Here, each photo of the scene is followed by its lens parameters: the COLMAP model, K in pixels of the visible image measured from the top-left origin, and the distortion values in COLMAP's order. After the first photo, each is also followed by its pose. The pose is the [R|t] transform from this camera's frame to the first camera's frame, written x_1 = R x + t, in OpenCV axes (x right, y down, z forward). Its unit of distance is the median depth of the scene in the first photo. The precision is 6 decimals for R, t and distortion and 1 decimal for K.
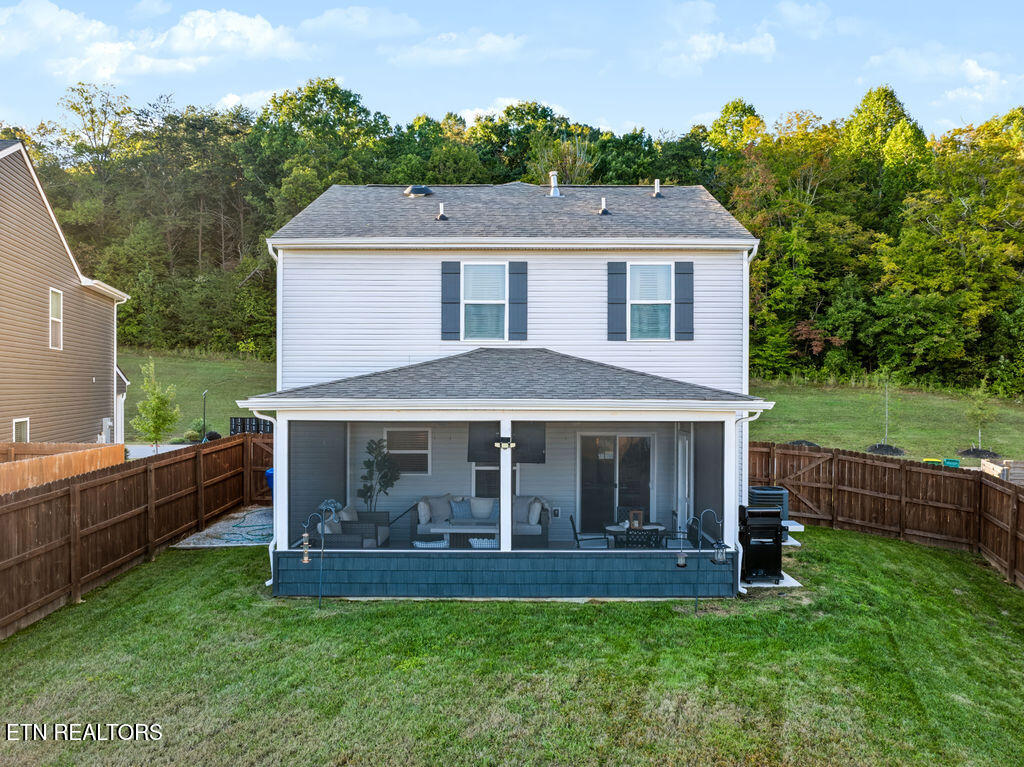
lens RADIAL K [[742.7, 0, 529.8], [0, 742.7, 414.3], [0, 0, 1]] dist [-0.055252, 0.028199]
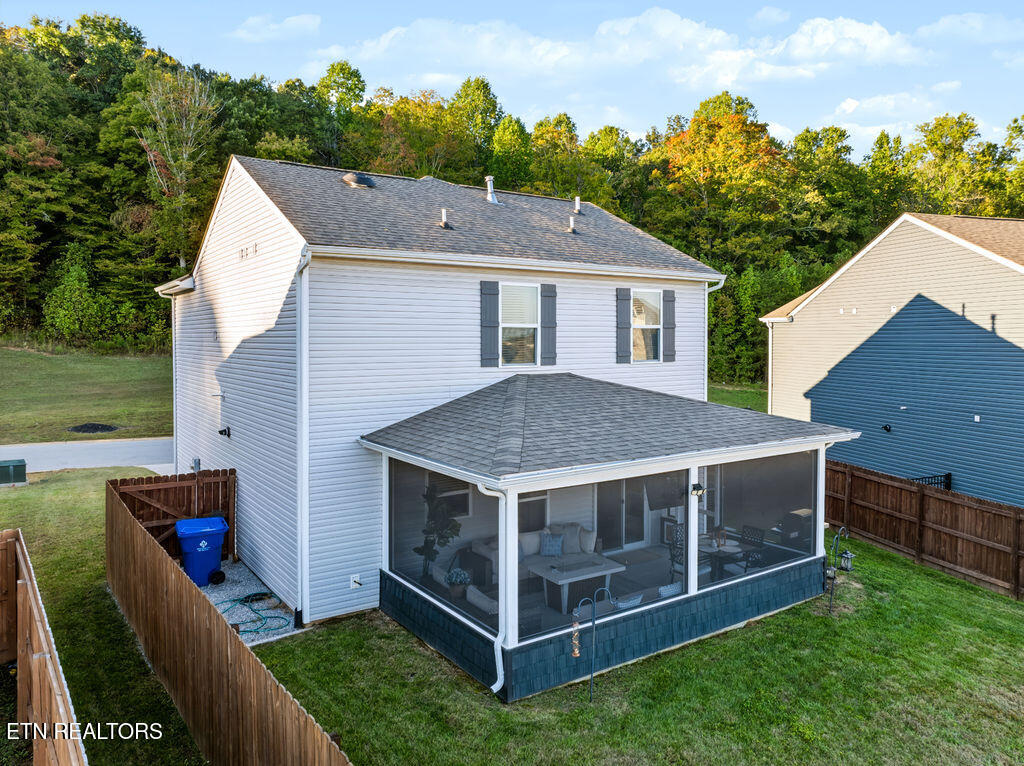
lens RADIAL K [[742.7, 0, 528.1], [0, 742.7, 373.6], [0, 0, 1]] dist [-0.055252, 0.028199]
pose [[0.815342, -0.030061, 0.578198, -0.598995], [0.022684, 0.999543, 0.019980, -0.109098], [-0.578535, -0.003174, 0.815652, 0.223011]]
